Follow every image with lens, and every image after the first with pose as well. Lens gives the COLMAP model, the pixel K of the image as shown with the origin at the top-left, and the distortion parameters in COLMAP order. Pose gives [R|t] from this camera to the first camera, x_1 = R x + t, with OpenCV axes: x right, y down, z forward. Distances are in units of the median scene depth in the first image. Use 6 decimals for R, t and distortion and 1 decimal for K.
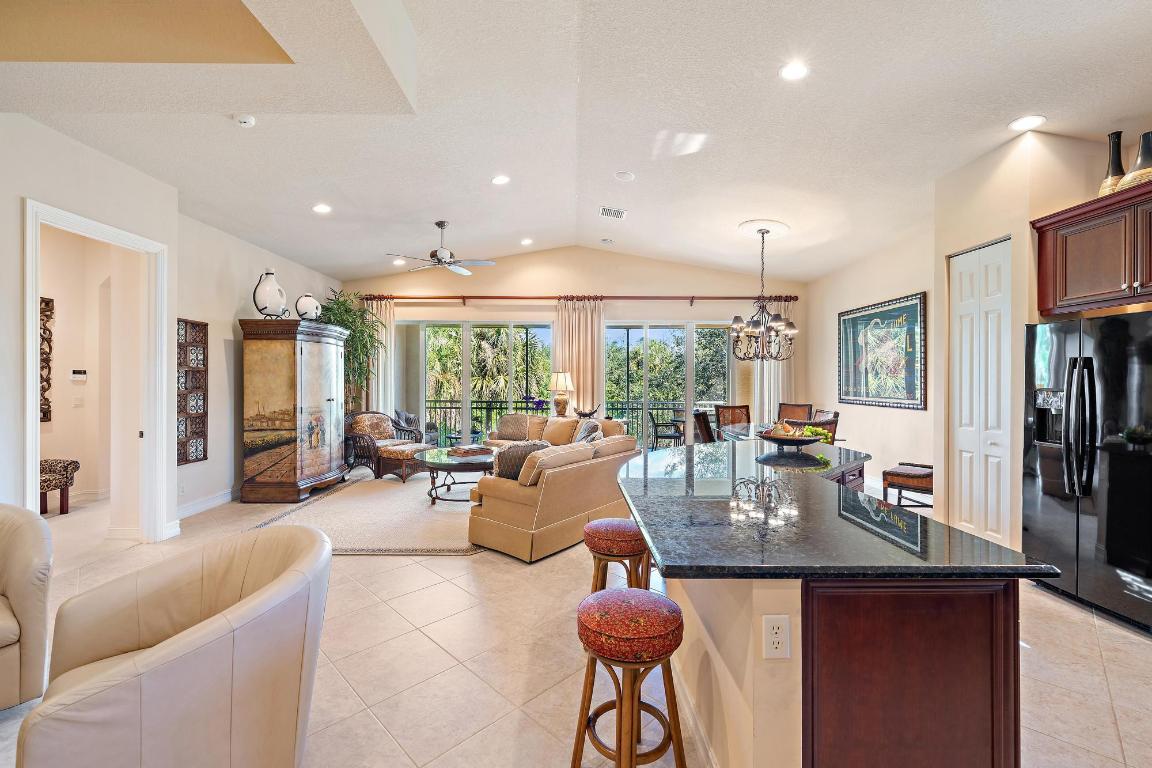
lens RADIAL K [[500.8, 0, 576.0], [0, 500.8, 384.0], [0, 0, 1]] dist [-0.002758, -0.000649]
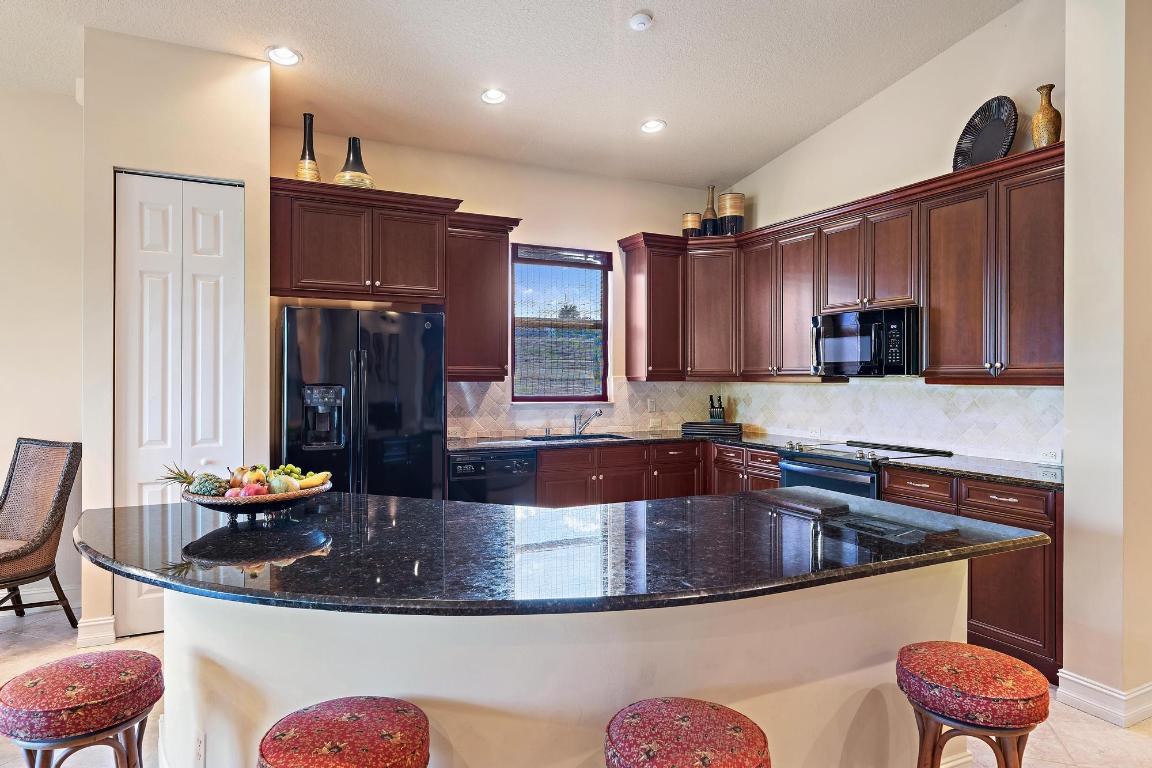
lens RADIAL K [[707.9, 0, 576.0], [0, 707.9, 384.0], [0, 0, 1]] dist [0.000664, -0.000062]
pose [[-0.442596, 0.004159, 0.896711, -0.345678], [0.008089, 0.999967, -0.000646, 0.013351], [-0.896685, 0.006968, -0.442615, 1.135469]]
